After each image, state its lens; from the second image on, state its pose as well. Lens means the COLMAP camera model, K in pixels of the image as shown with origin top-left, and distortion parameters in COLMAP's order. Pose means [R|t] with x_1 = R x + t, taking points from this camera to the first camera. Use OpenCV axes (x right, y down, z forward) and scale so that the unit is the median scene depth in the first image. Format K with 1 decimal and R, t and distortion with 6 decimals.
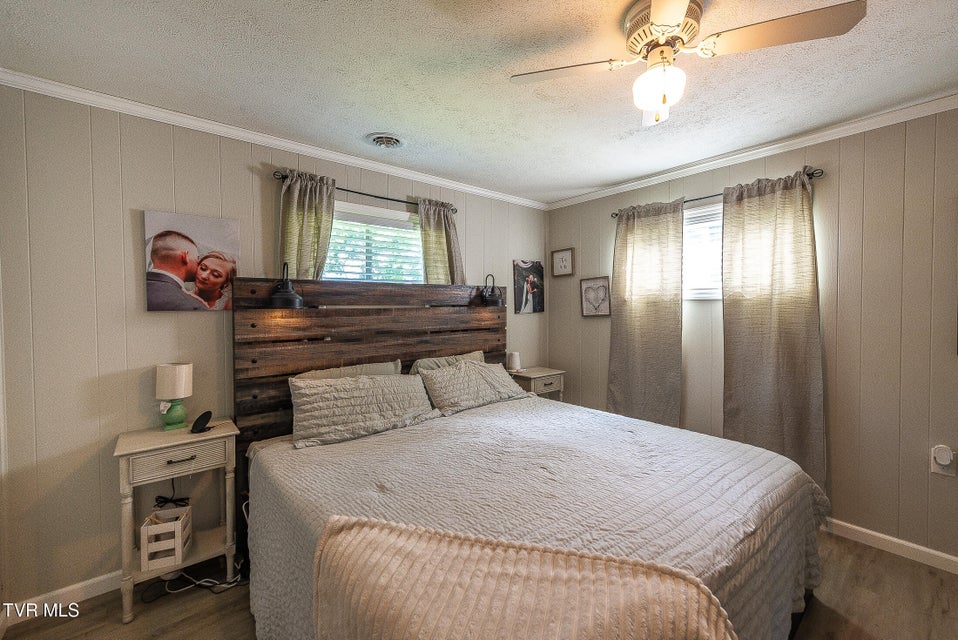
lens RADIAL K [[383.7, 0, 481.5], [0, 383.7, 312.6], [0, 0, 1]] dist [0.012143, -0.002656]
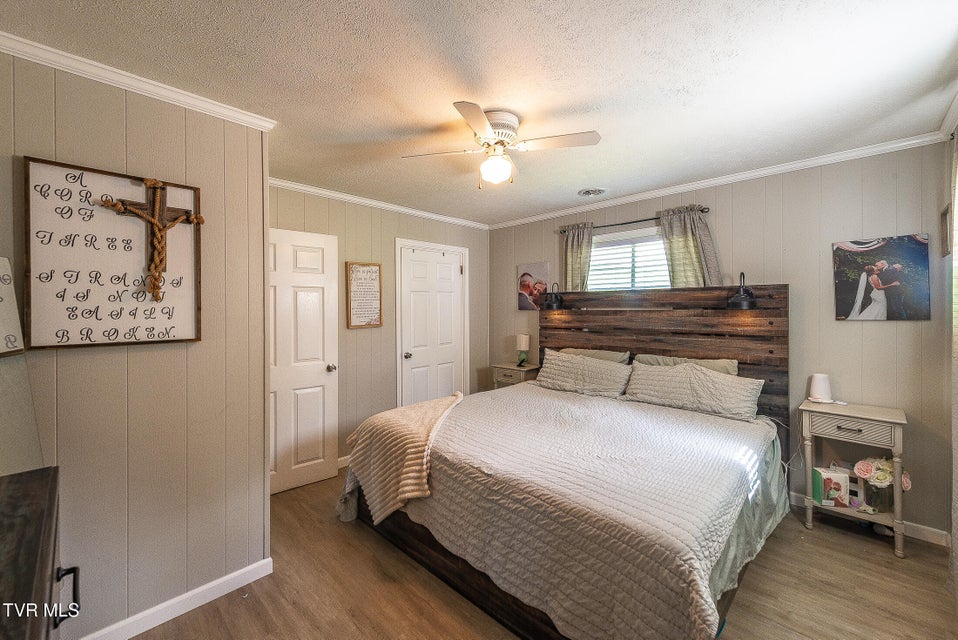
lens RADIAL K [[385.2, 0, 481.6], [0, 385.2, 312.9], [0, 0, 1]] dist [-0.002189, -0.001486]
pose [[0.104991, 0.011937, -0.994401, 1.026613], [-0.023936, 0.999669, 0.009473, -0.002910], [0.994185, 0.022807, 0.105242, 0.424223]]
